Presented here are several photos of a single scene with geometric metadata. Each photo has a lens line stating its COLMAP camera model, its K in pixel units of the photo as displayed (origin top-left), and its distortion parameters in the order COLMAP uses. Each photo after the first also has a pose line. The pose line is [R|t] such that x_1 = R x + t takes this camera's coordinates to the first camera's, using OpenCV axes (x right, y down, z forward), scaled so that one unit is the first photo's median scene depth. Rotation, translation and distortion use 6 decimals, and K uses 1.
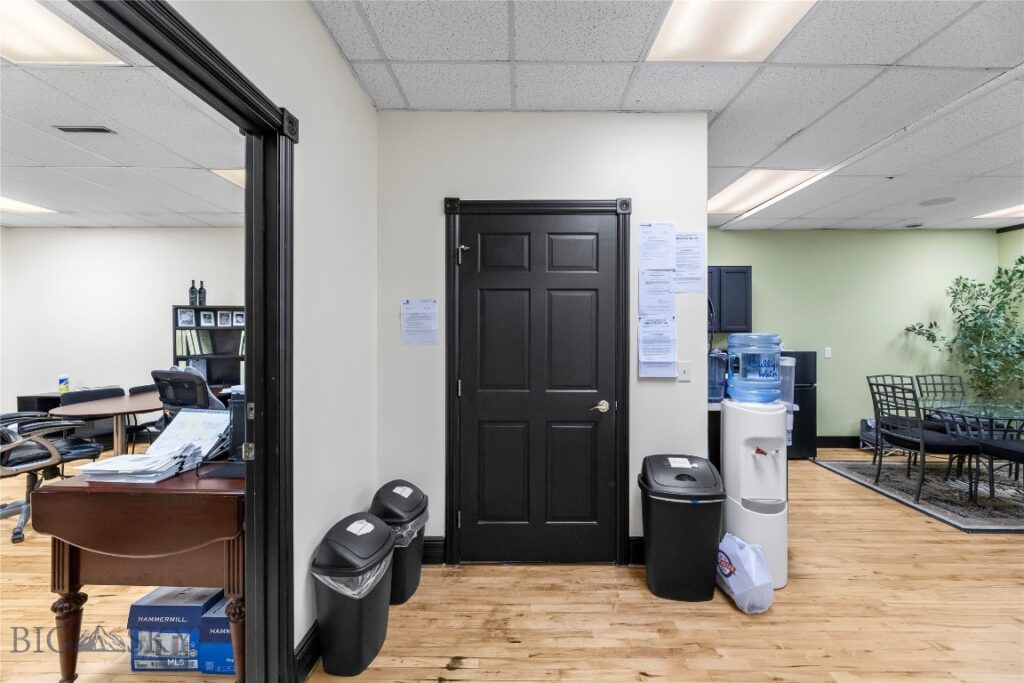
lens RADIAL K [[413.7, 0, 520.1], [0, 413.7, 334.2], [0, 0, 1]] dist [0.000508, -0.000396]
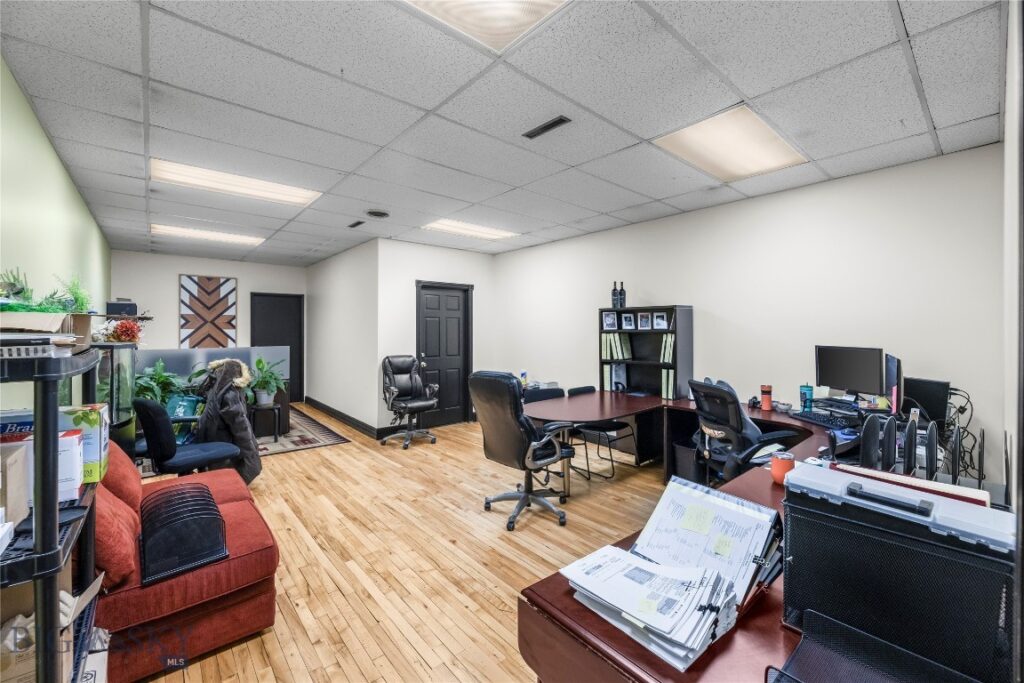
lens RADIAL K [[413.7, 0, 509.7], [0, 413.7, 335.1], [0, 0, 1]] dist [0.000508, -0.000396]
pose [[0.656428, 0.006519, -0.754360, -0.225131], [0.001224, 0.999952, 0.009706, -0.015620], [0.754387, -0.007294, 0.656389, 0.181389]]
